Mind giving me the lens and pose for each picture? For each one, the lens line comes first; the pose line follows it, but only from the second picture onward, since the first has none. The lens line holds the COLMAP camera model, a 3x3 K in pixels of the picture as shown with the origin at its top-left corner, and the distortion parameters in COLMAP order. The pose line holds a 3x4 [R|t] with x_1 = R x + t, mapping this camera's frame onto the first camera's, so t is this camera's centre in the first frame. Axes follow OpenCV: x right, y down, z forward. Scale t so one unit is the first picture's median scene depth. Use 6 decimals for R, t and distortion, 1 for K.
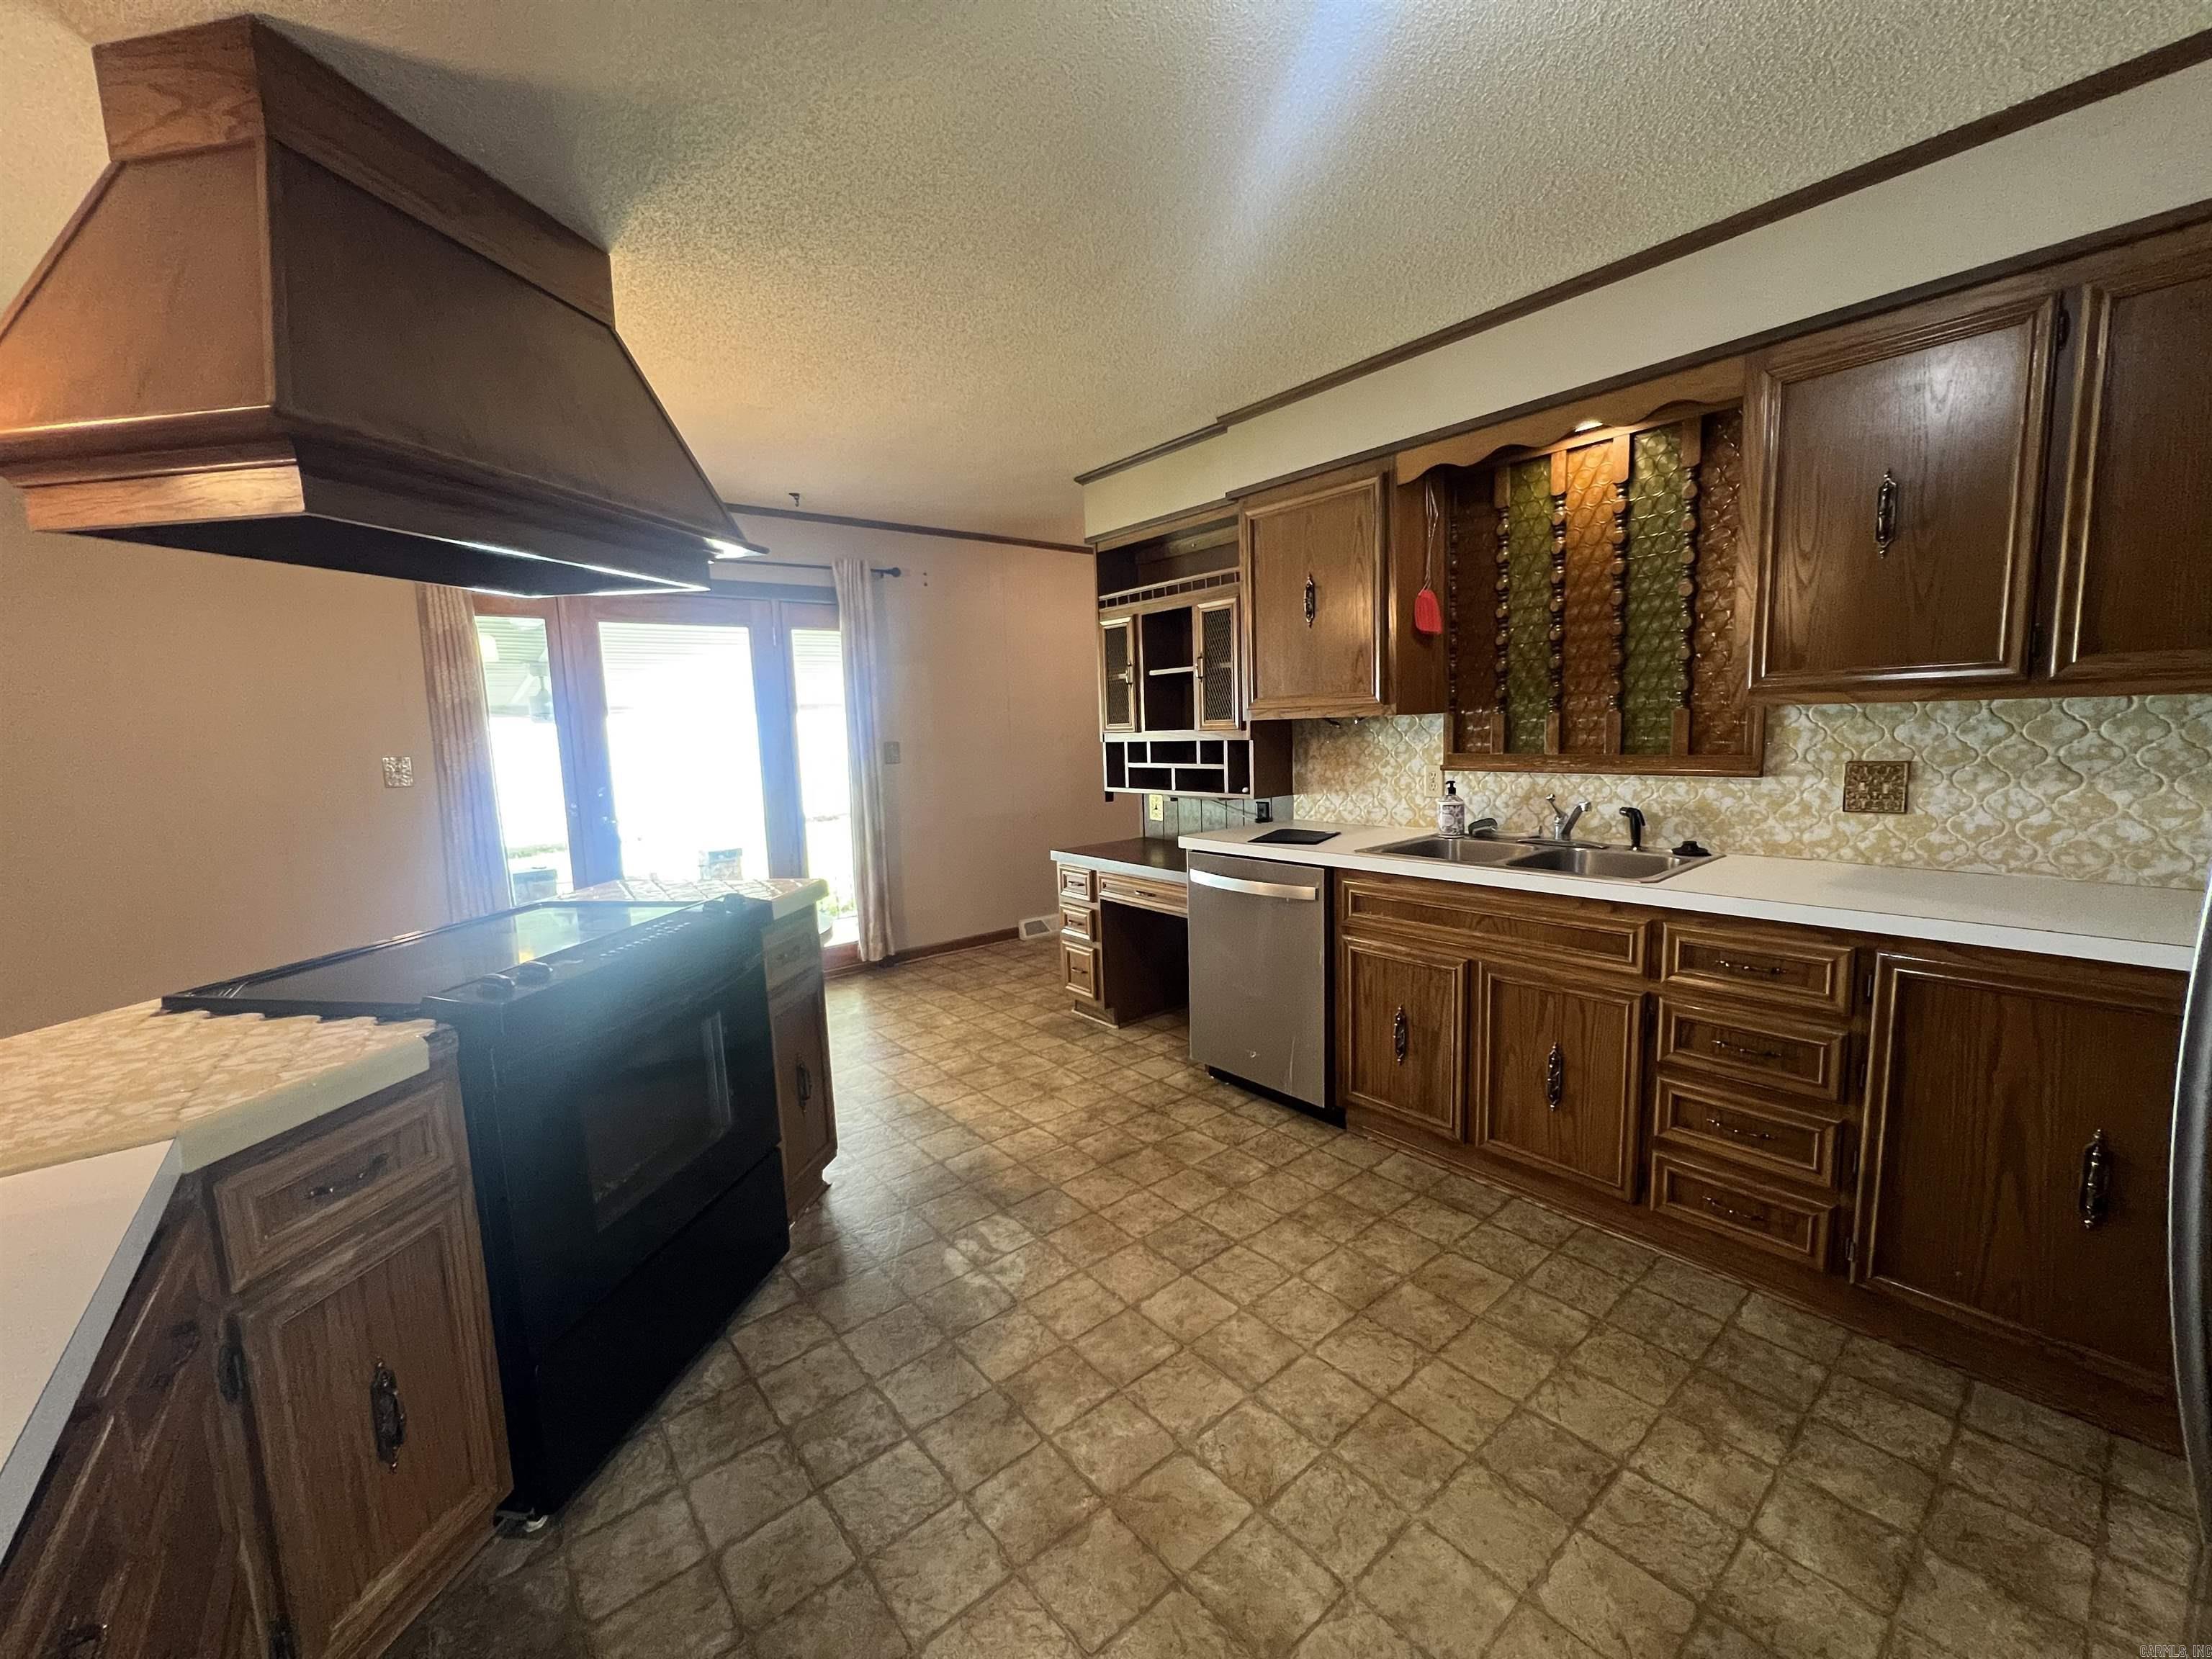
lens RADIAL K [[885.7, 0, 1105.8], [0, 885.7, 834.0], [0, 0, 1]] dist [-0.001727, 0.000294]
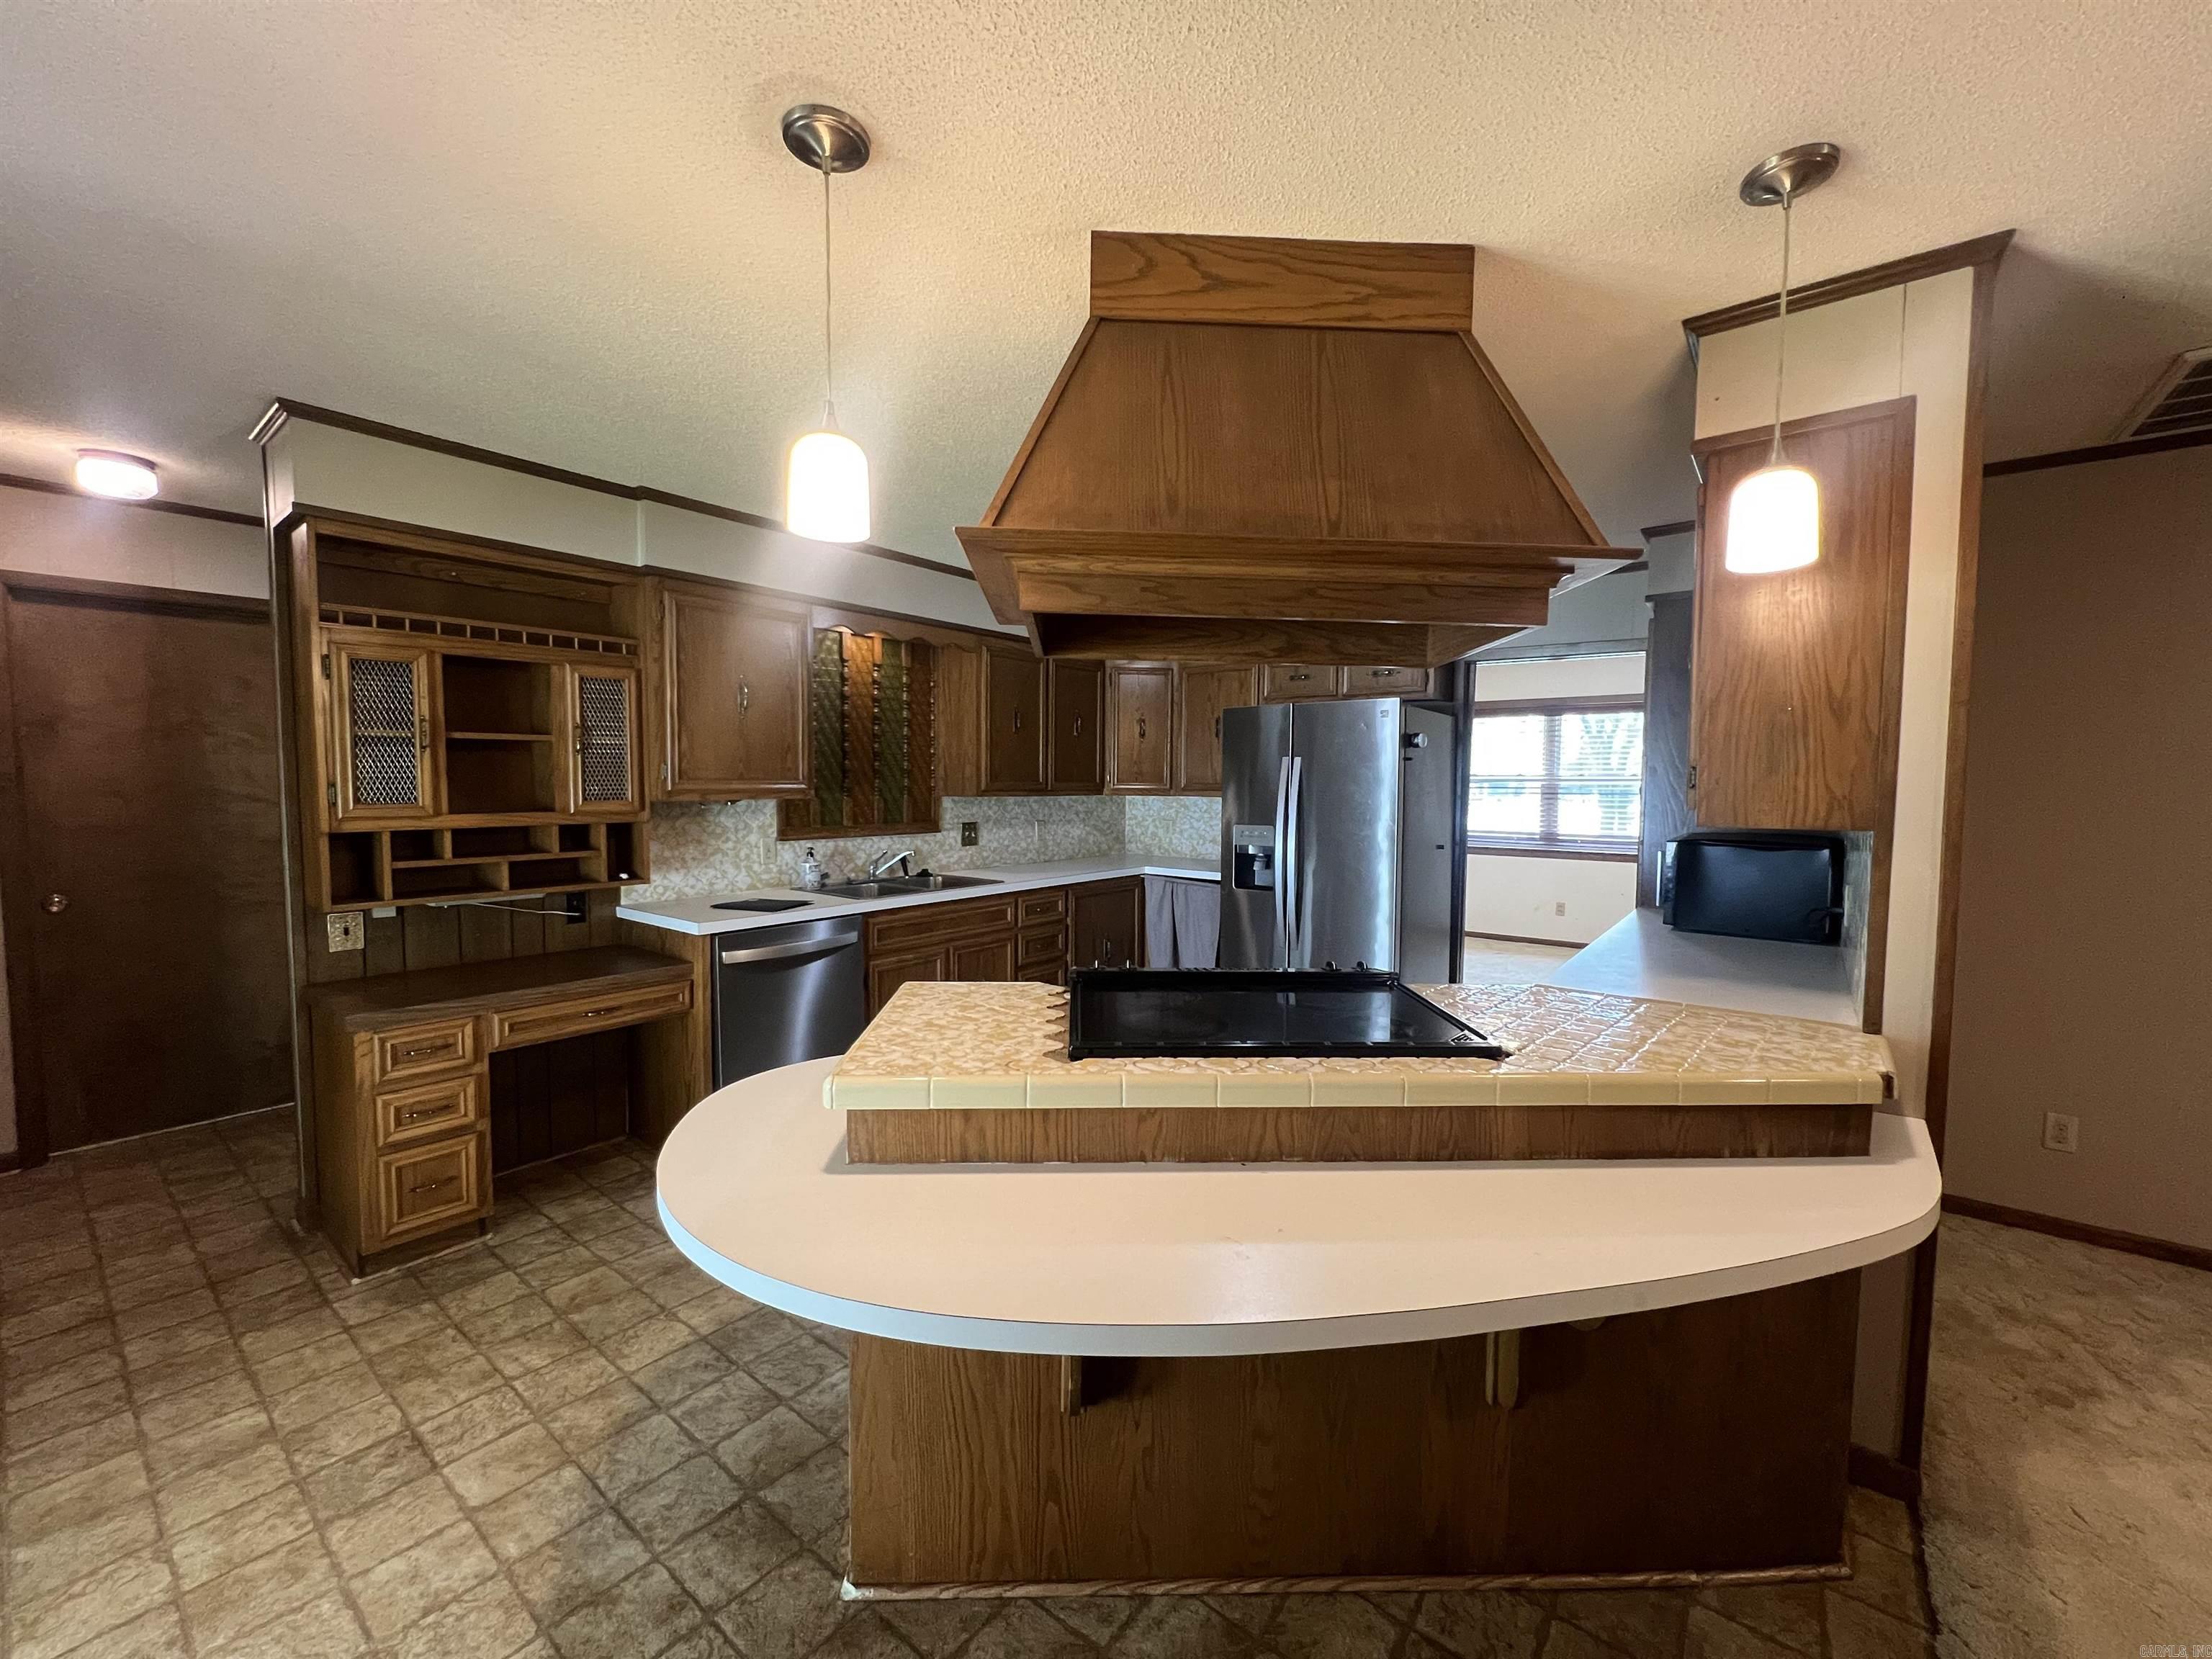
lens RADIAL K [[885.7, 0, 1109.2], [0, 885.7, 836.3], [0, 0, 1]] dist [-0.001727, 0.000294]
pose [[-0.218904, -0.027081, 0.975370, -0.963866], [0.125522, 0.990528, 0.055673, -0.089541], [-0.967639, 0.134617, -0.213431, 0.797706]]
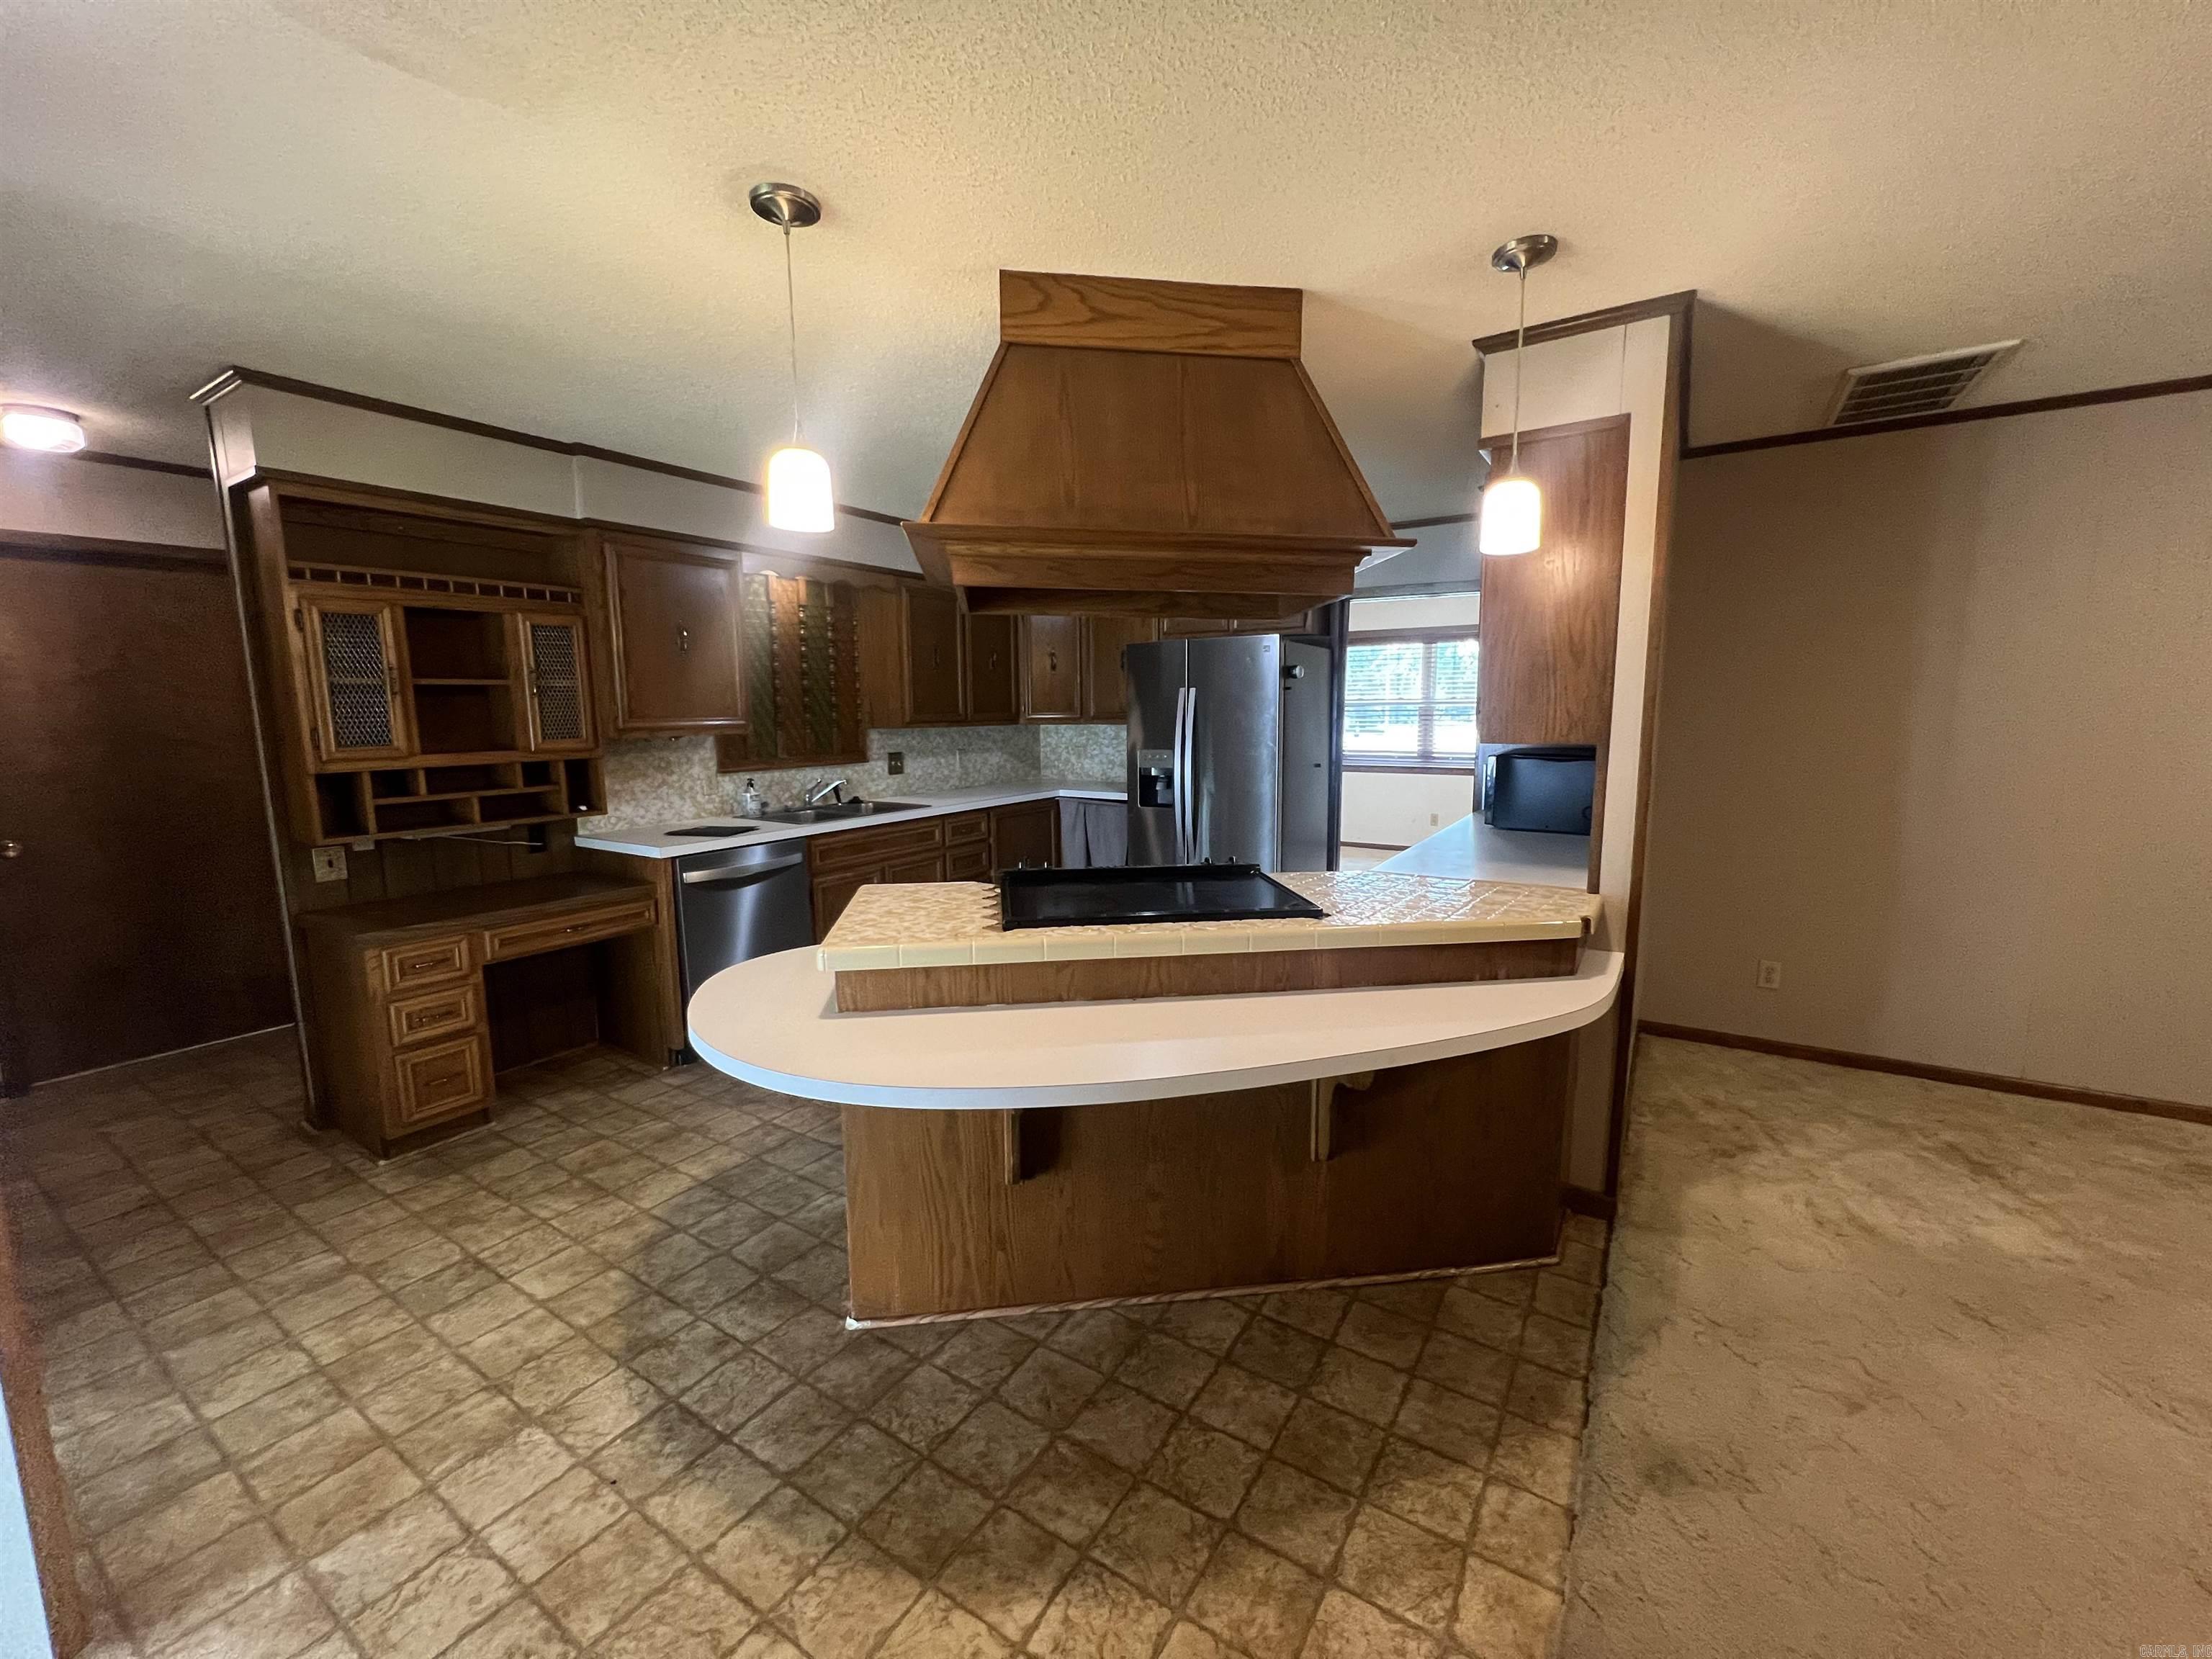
lens RADIAL K [[885.7, 0, 1109.5], [0, 885.7, 835.5], [0, 0, 1]] dist [-0.001727, 0.000294]
pose [[-0.312165, -0.098569, 0.944901, -1.118766], [0.141085, 0.978765, 0.148711, -0.096112], [-0.939493, 0.179734, -0.291630, 0.835511]]
